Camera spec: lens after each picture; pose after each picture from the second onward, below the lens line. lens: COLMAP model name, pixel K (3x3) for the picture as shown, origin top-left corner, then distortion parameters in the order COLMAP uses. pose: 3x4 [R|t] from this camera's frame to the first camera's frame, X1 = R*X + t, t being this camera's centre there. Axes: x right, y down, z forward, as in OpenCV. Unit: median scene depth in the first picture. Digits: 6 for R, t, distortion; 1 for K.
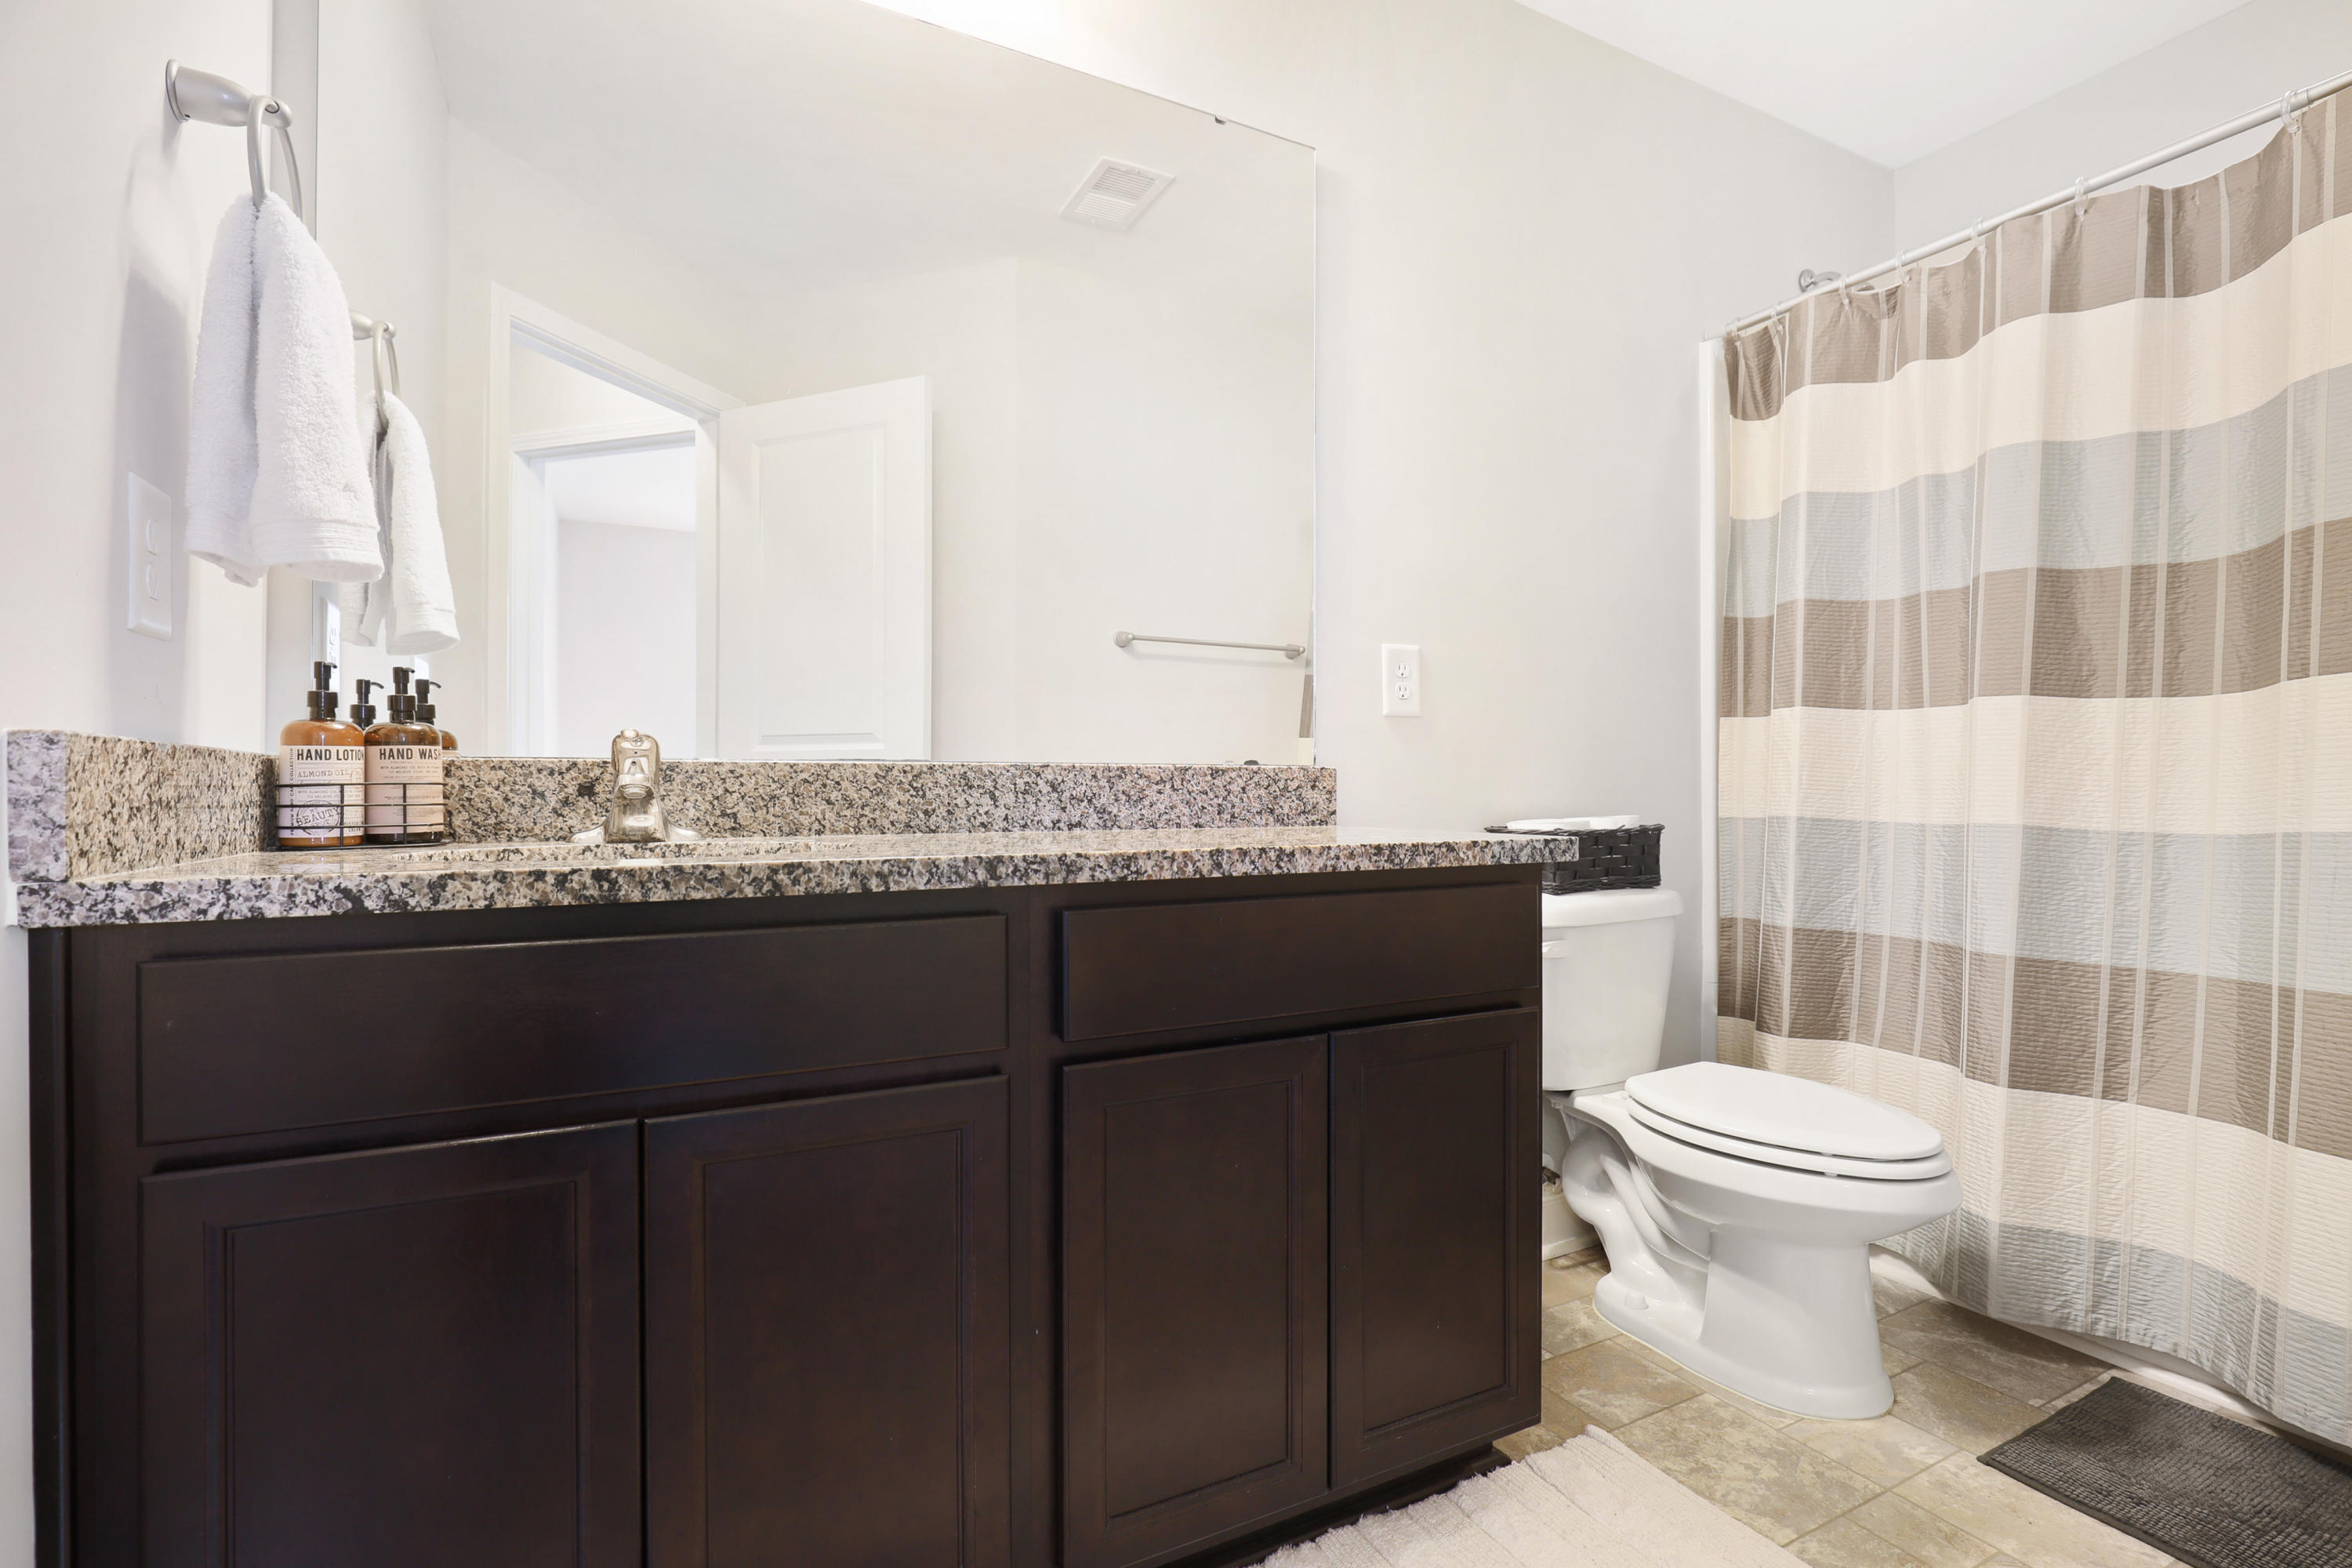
lens RADIAL K [[1006.2, 0, 1172.7], [0, 1006.2, 796.5], [0, 0, 1]] dist [-0.050575, -0.000004]
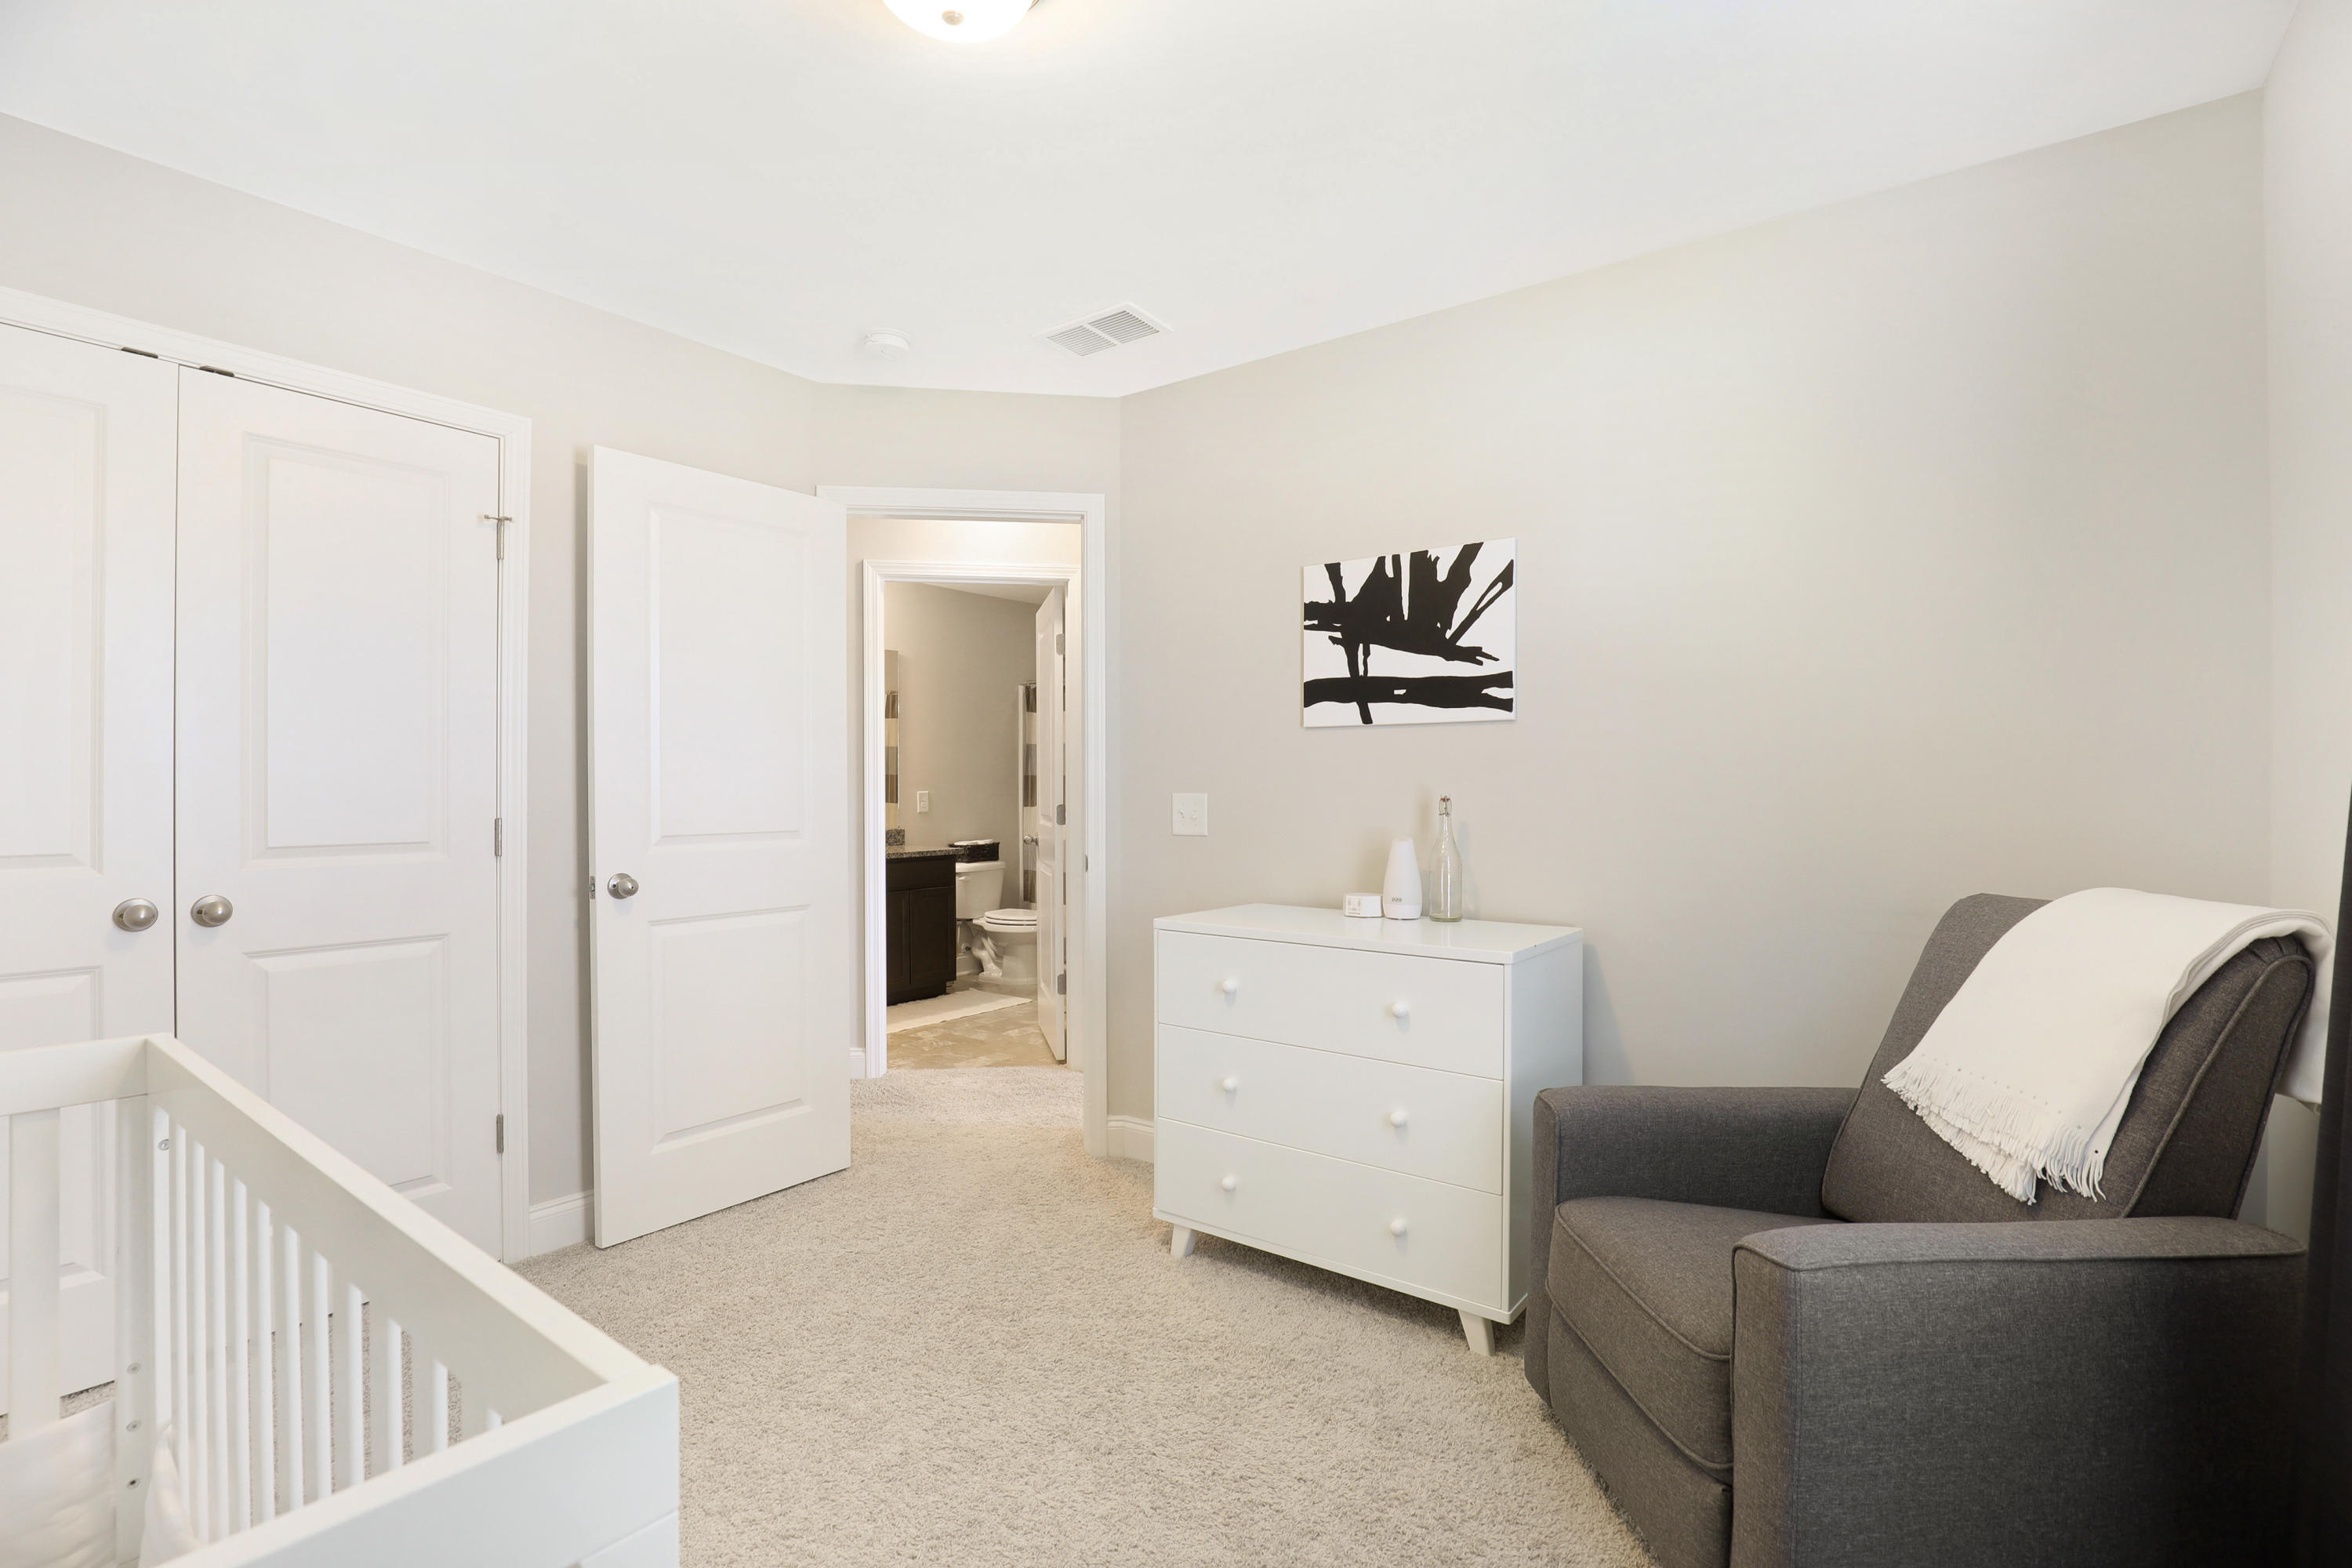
lens RADIAL K [[1097.4, 0, 1158.0], [0, 1097.4, 785.4], [0, 0, 1]] dist [-0.006092, -0.000375]
pose [[0.905336, -0.002174, 0.424691, -0.633366], [0.001122, 0.999996, 0.002727, -0.181426], [-0.424695, -0.001992, 0.905334, -2.722510]]
